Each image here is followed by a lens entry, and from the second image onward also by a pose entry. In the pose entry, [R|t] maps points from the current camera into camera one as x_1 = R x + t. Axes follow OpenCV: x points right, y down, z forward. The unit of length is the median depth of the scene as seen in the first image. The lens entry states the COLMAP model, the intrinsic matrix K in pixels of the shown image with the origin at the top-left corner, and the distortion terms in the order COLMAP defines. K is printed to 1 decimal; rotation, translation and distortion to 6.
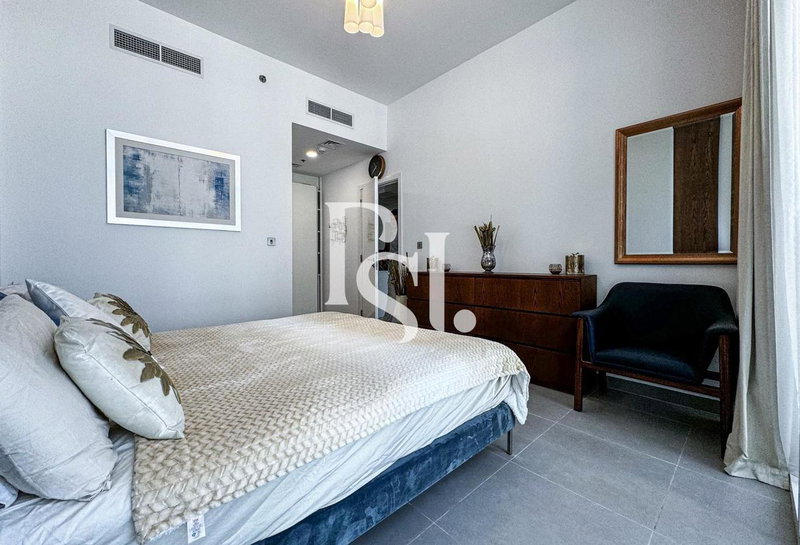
lens RADIAL K [[327.8, 0, 400.0], [0, 327.8, 272.5], [0, 0, 1]] dist [-0.002553, -0.000261]
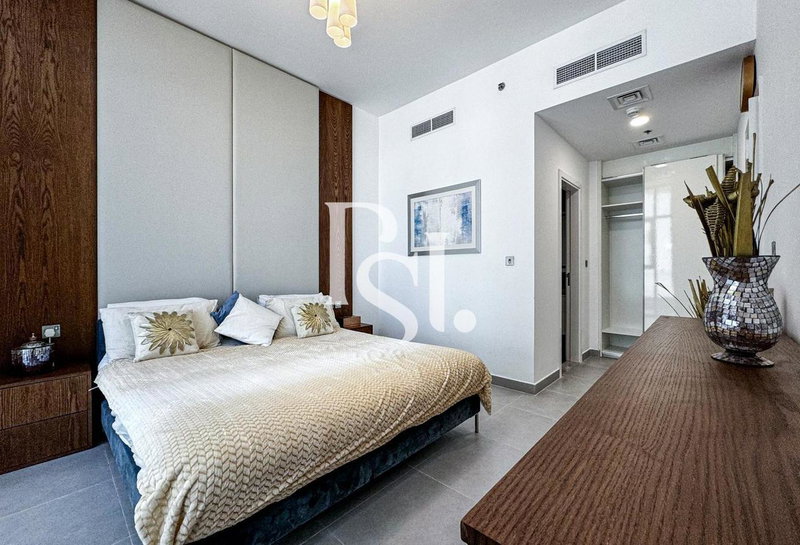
lens RADIAL K [[335.2, 0, 415.4], [0, 335.2, 270.7], [0, 0, 1]] dist [-0.001128, -0.000223]
pose [[0.095210, -0.000664, -0.995457, 0.558074], [-0.010763, 0.999941, -0.001697, -0.068686], [0.995399, 0.010876, 0.095197, 0.737275]]
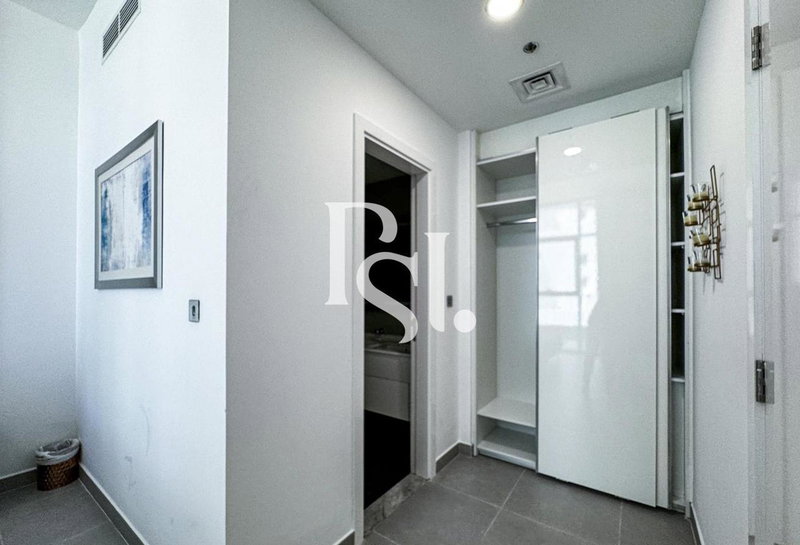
lens RADIAL K [[329.5, 0, 398.7], [0, 329.5, 284.8], [0, 0, 1]] dist [-0.000969, -0.000064]
pose [[0.194085, -0.011288, -0.980920, 0.011361], [-0.012631, 0.999822, -0.014005, -0.133895], [0.980903, 0.015108, 0.193908, 1.295584]]
